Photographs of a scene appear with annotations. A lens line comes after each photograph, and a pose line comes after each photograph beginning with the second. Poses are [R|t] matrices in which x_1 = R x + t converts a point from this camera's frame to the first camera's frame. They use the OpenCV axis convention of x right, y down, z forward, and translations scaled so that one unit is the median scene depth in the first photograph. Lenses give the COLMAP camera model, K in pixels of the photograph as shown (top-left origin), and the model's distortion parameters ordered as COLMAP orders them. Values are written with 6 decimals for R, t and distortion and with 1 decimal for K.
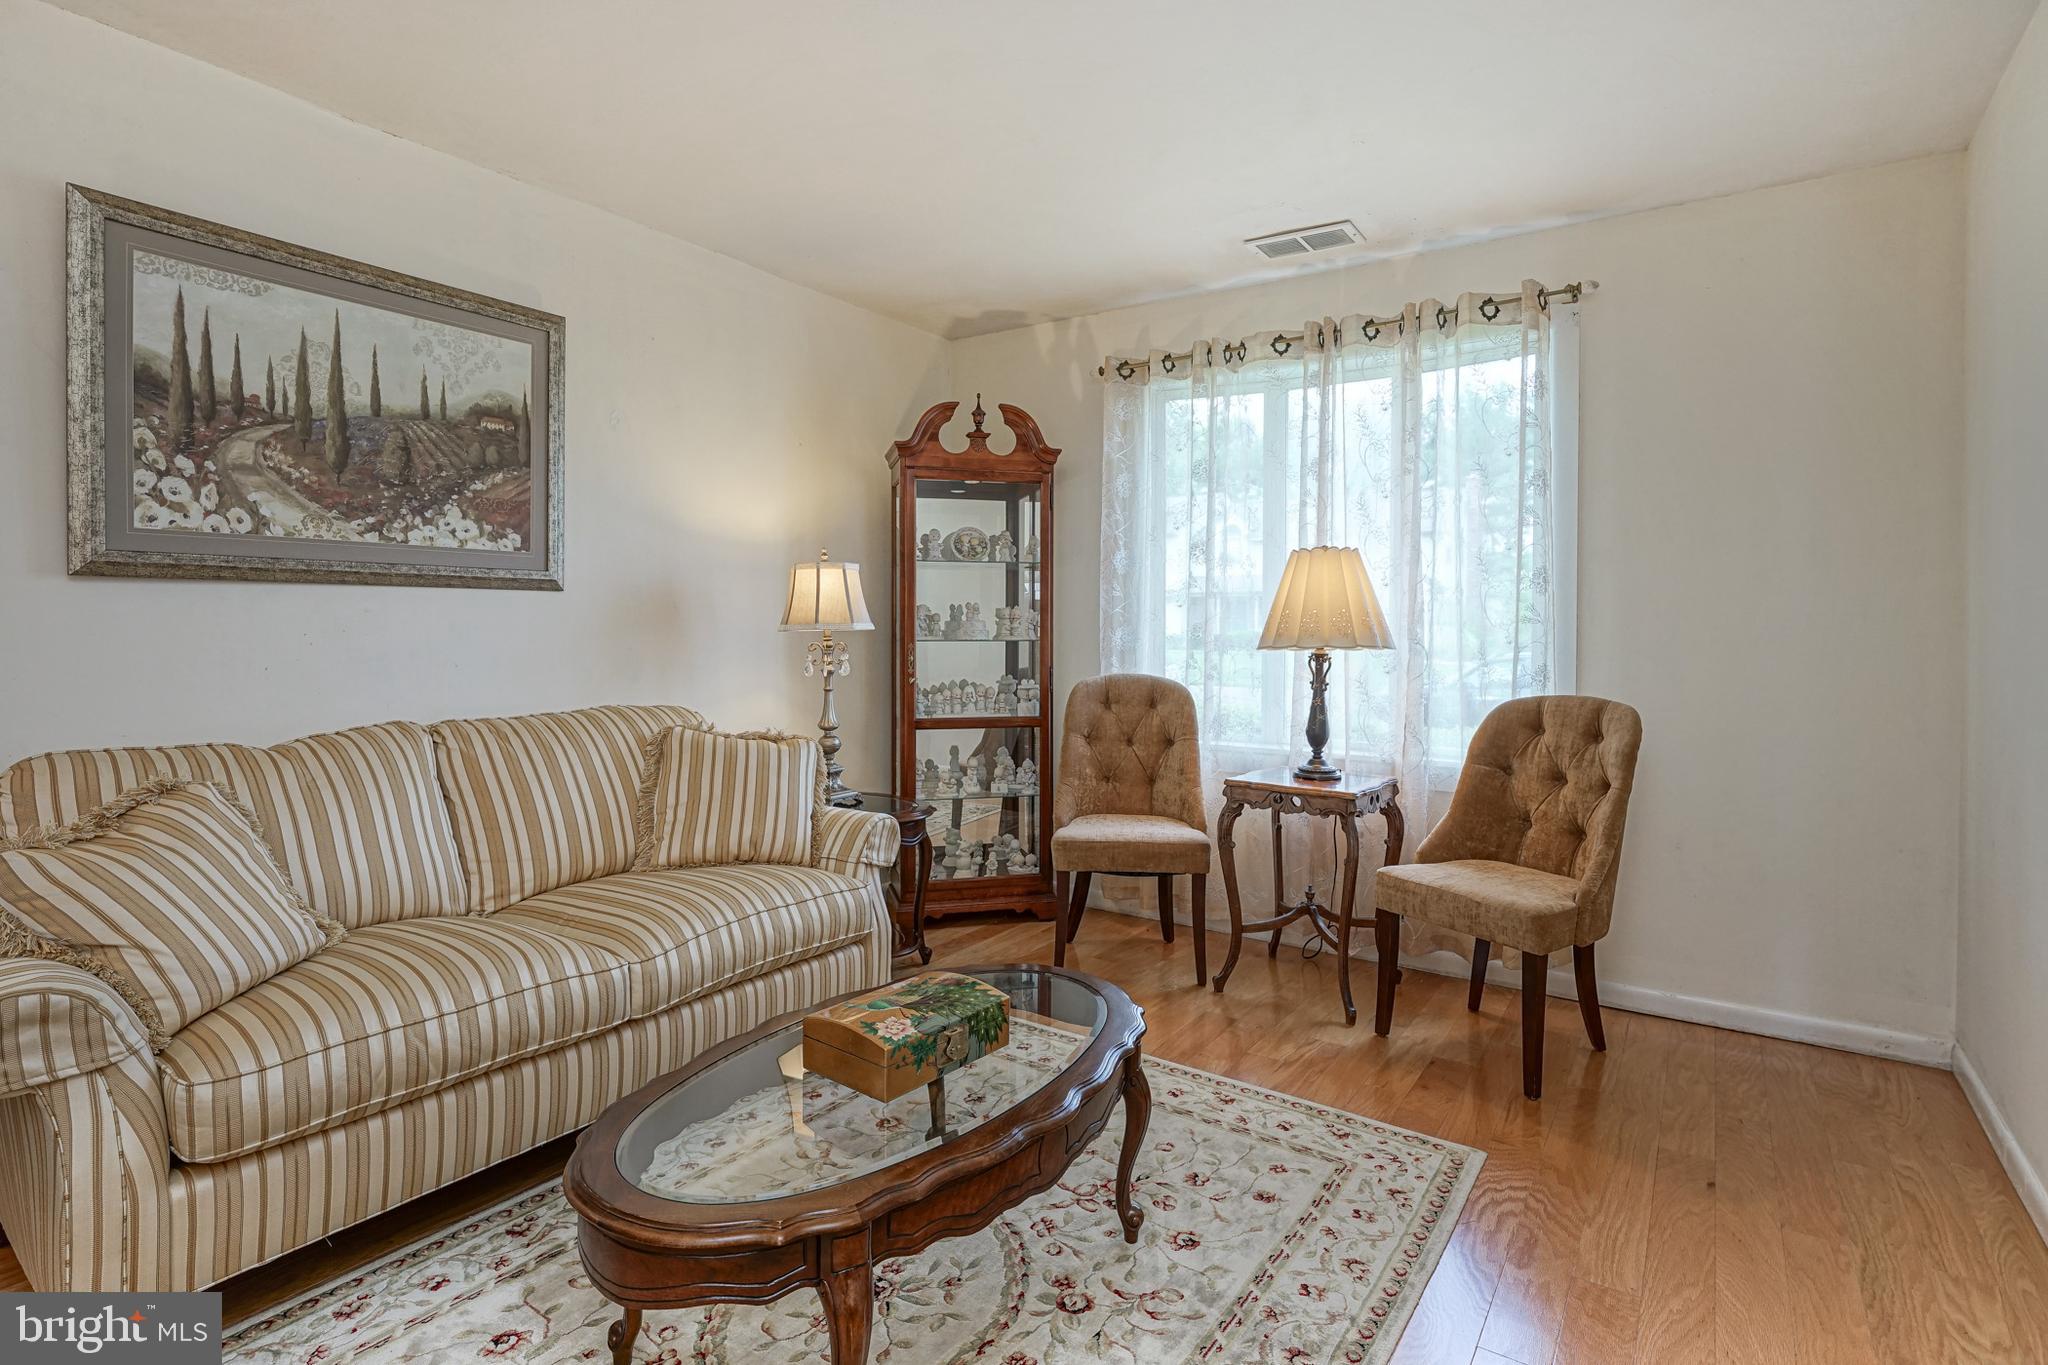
lens RADIAL K [[1035.1, 0, 1035.3], [0, 1035.1, 637.3], [0, 0, 1]] dist [-0.001920, 0.000440]
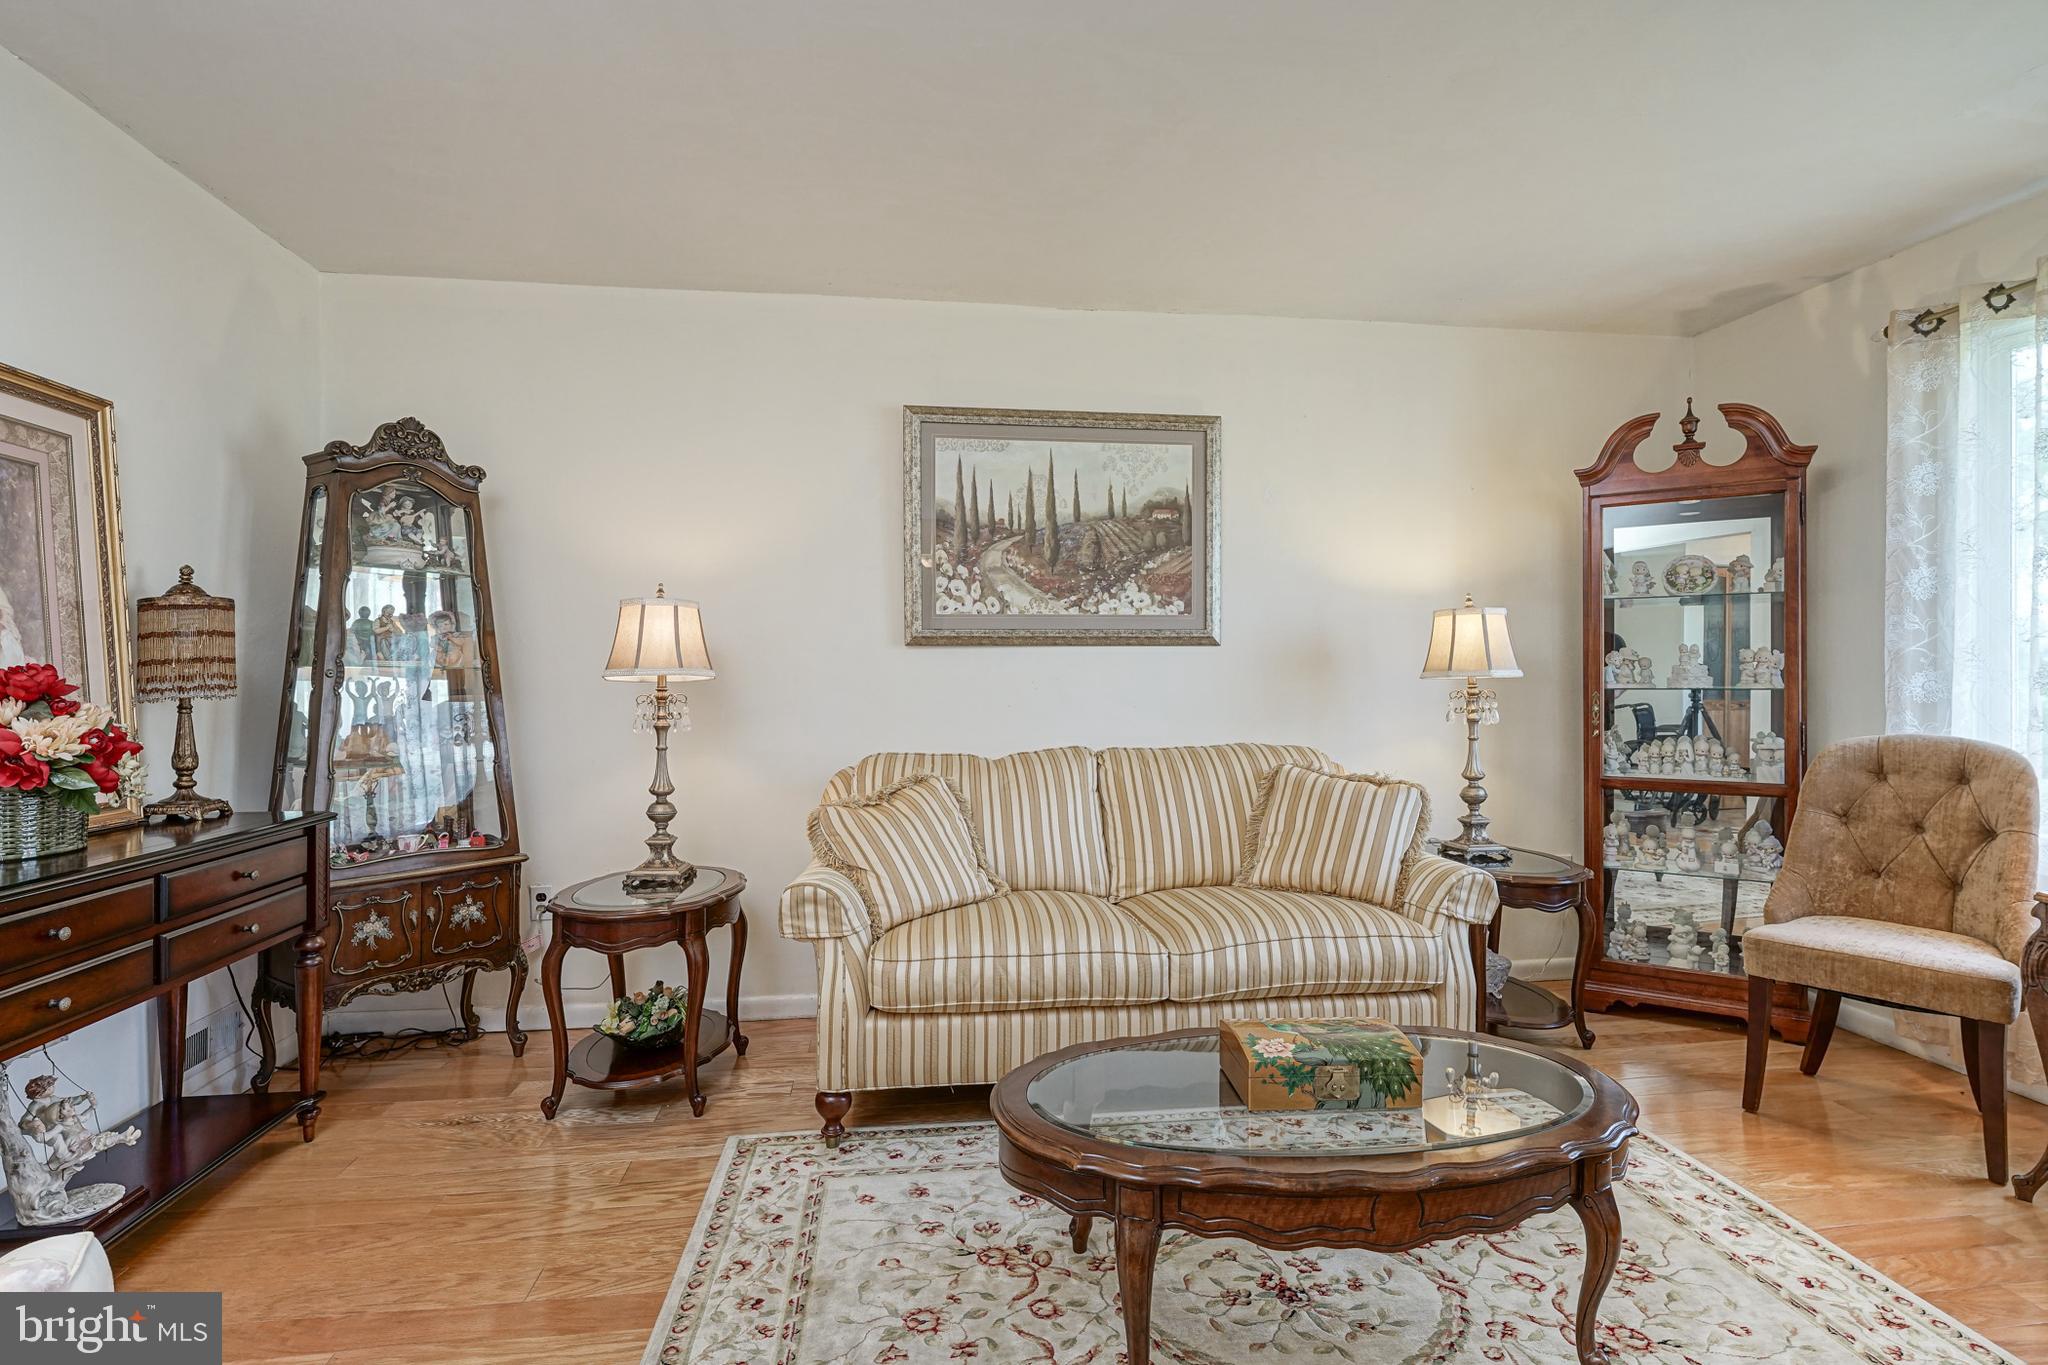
lens RADIAL K [[1015.9, 0, 1033.6], [0, 1015.9, 676.8], [0, 0, 1]] dist [0.000108, -0.000309]
pose [[0.664426, -0.004629, -0.747340, 0.311847], [-0.001529, 0.999970, -0.007553, 0.000402], [0.747353, 0.006161, 0.664399, 0.070124]]
